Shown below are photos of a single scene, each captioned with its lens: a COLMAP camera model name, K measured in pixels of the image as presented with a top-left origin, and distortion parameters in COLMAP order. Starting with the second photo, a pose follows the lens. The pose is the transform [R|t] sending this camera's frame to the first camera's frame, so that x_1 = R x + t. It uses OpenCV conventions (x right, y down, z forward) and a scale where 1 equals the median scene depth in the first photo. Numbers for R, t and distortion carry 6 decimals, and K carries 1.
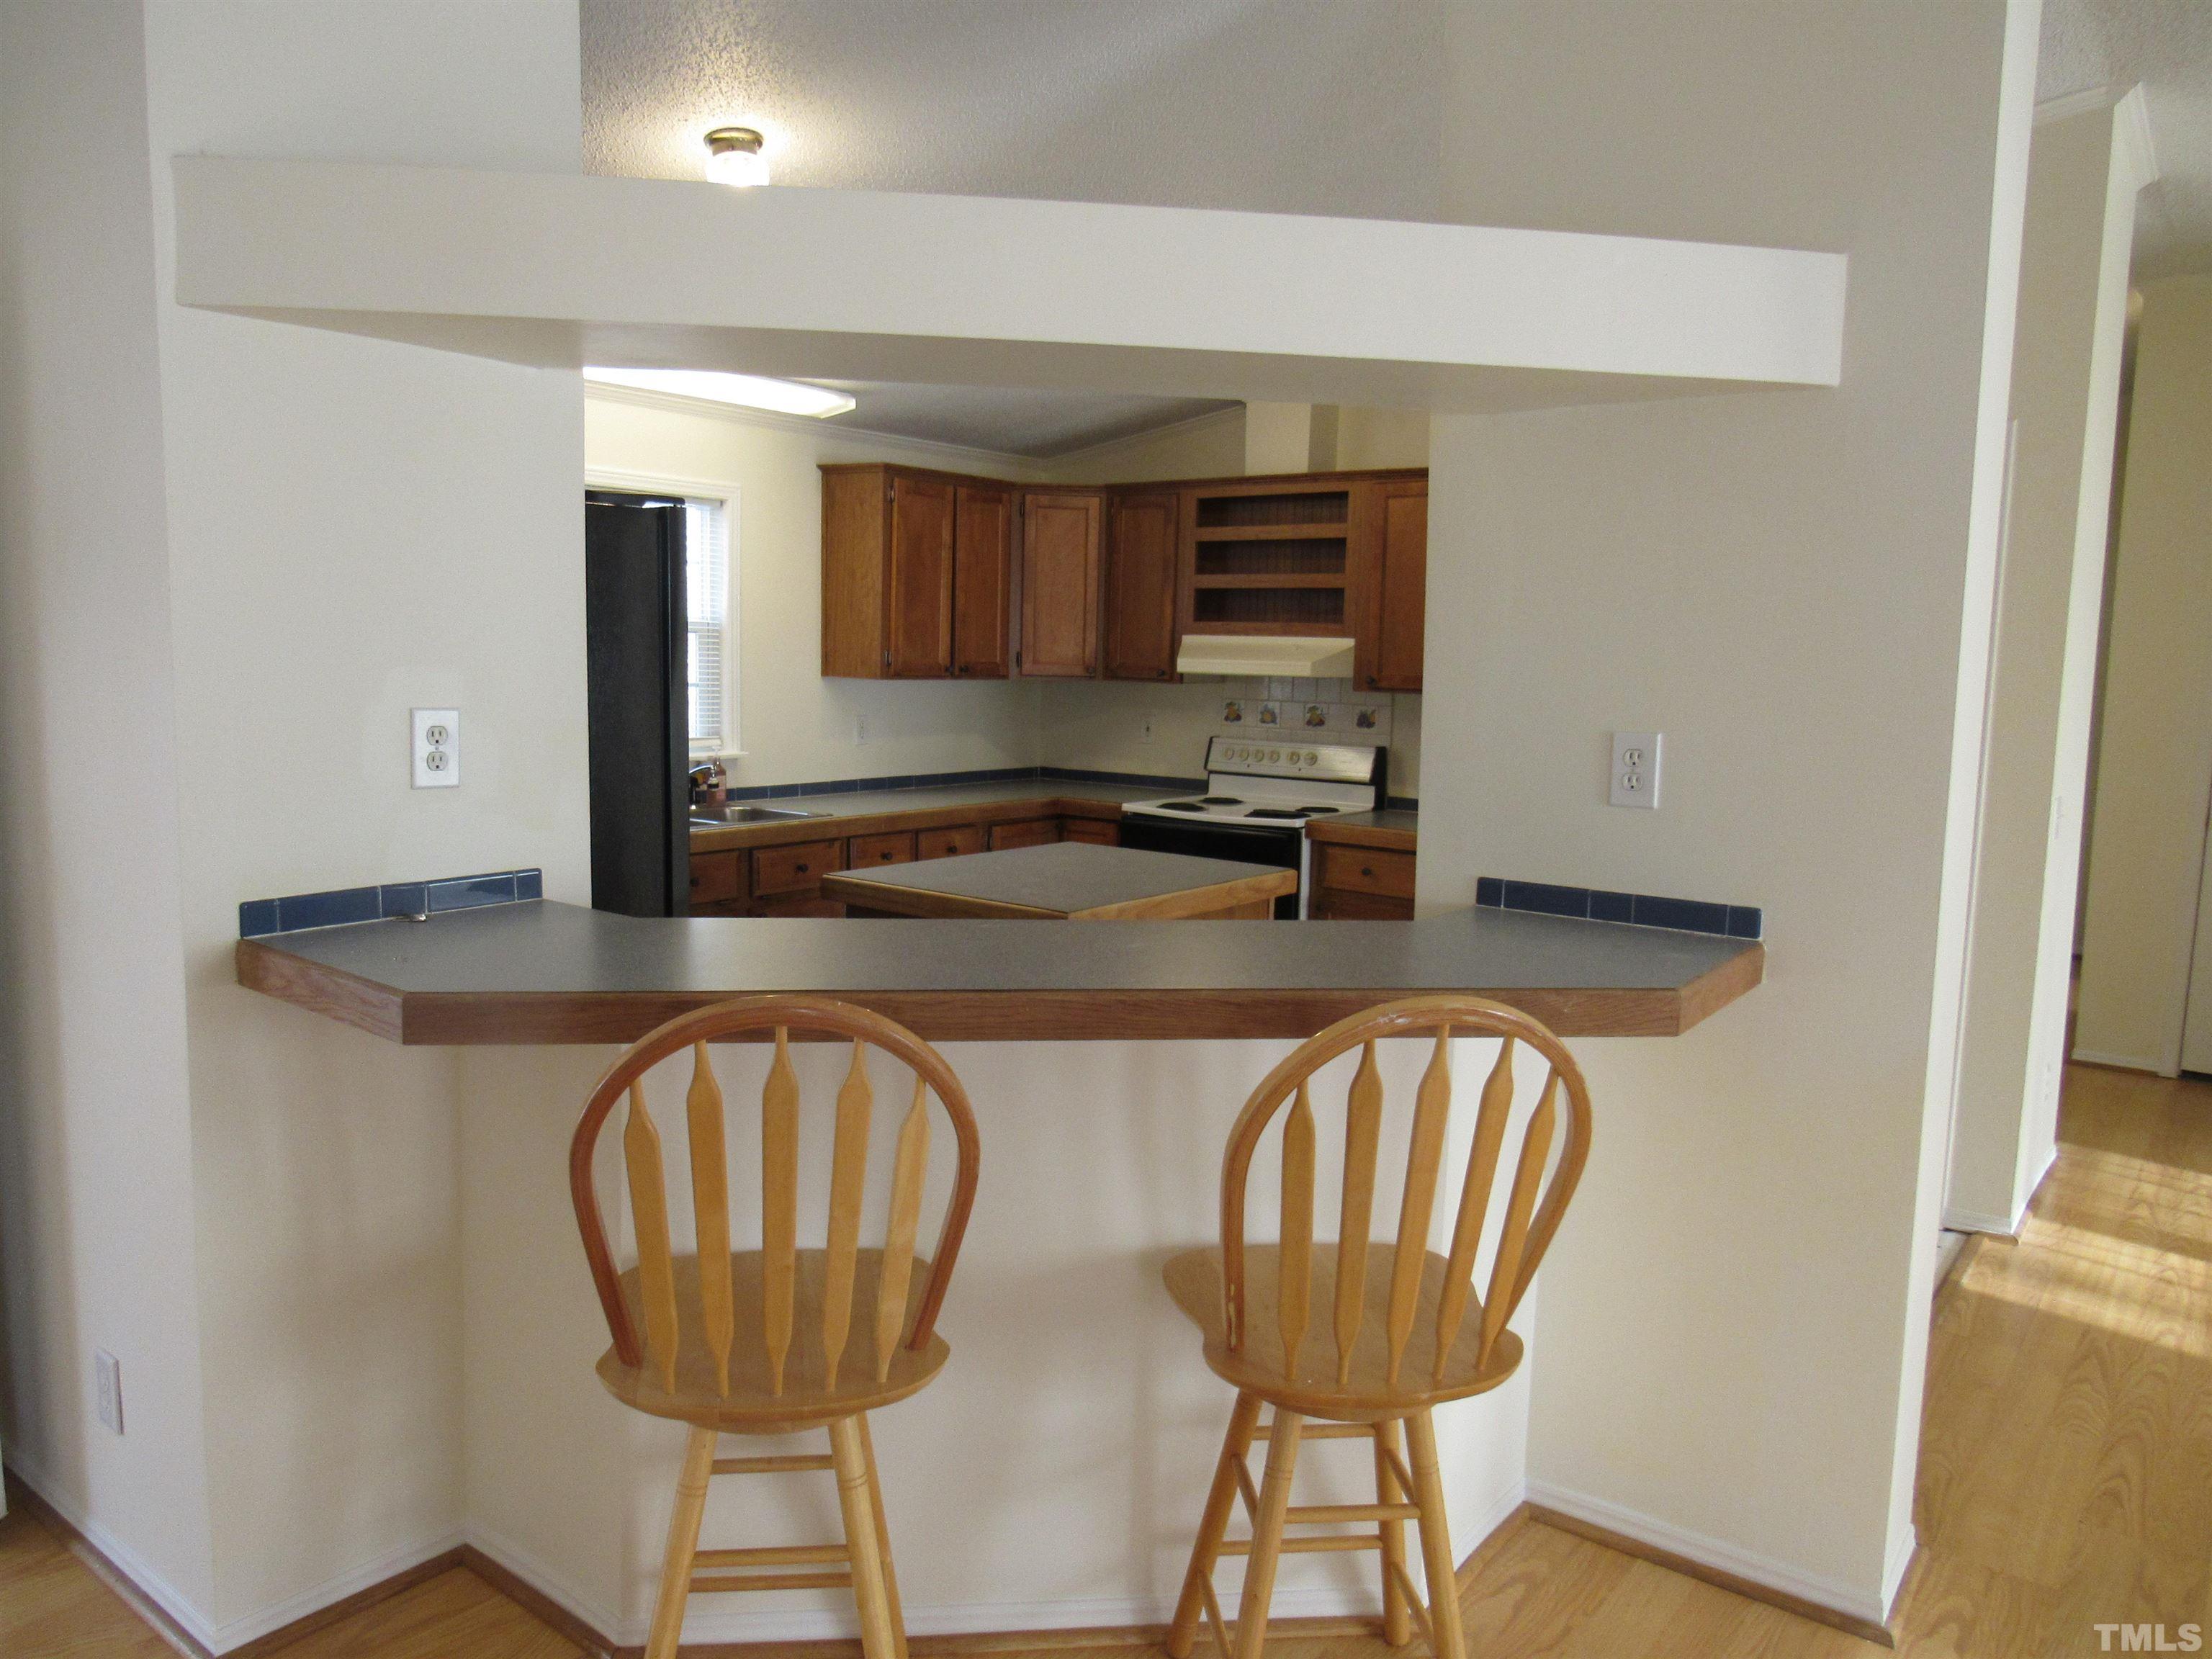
lens RADIAL K [[1581.9, 0, 1103.7], [0, 1581.9, 828.5], [0, 0, 1]] dist [-0.044656, 0.025313]
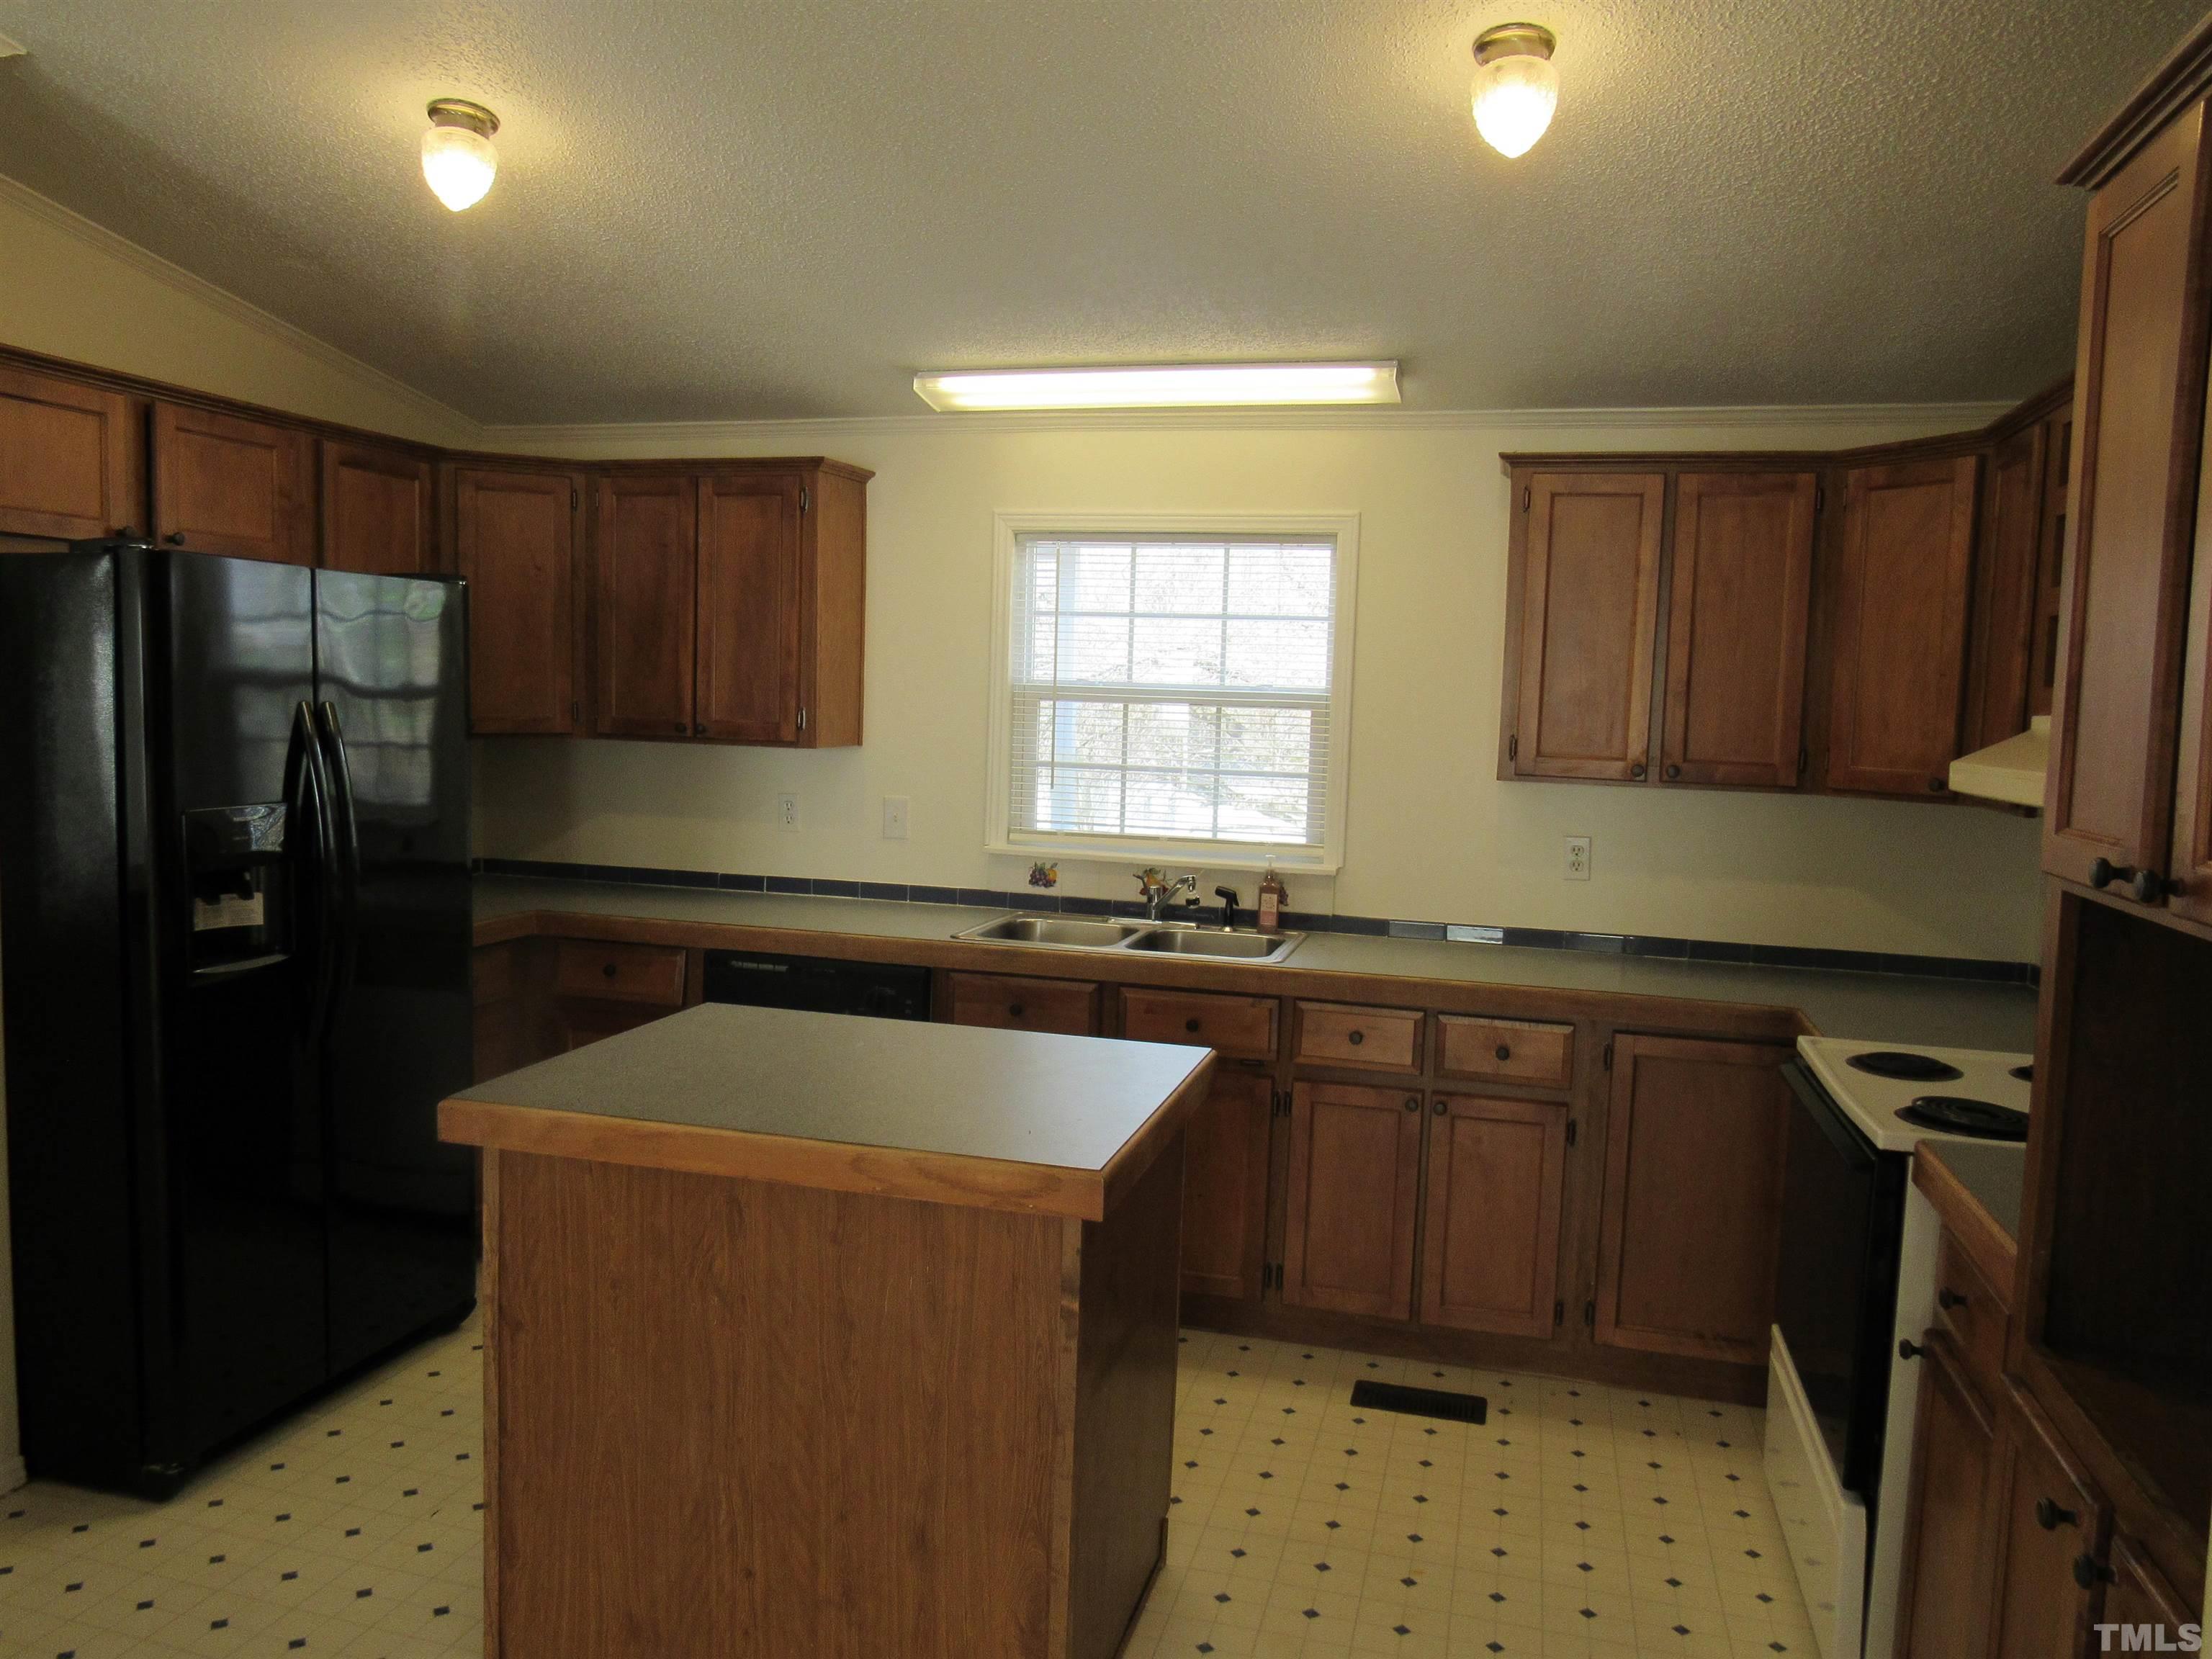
lens RADIAL K [[1581.9, 0, 1076.5], [0, 1581.9, 858.4], [0, 0, 1]] dist [-0.044656, 0.025313]
pose [[0.376901, 0.081121, -0.922694, 0.397037], [-0.131071, 0.990804, 0.033569, -0.059822], [0.916933, 0.108287, 0.384068, 0.580343]]
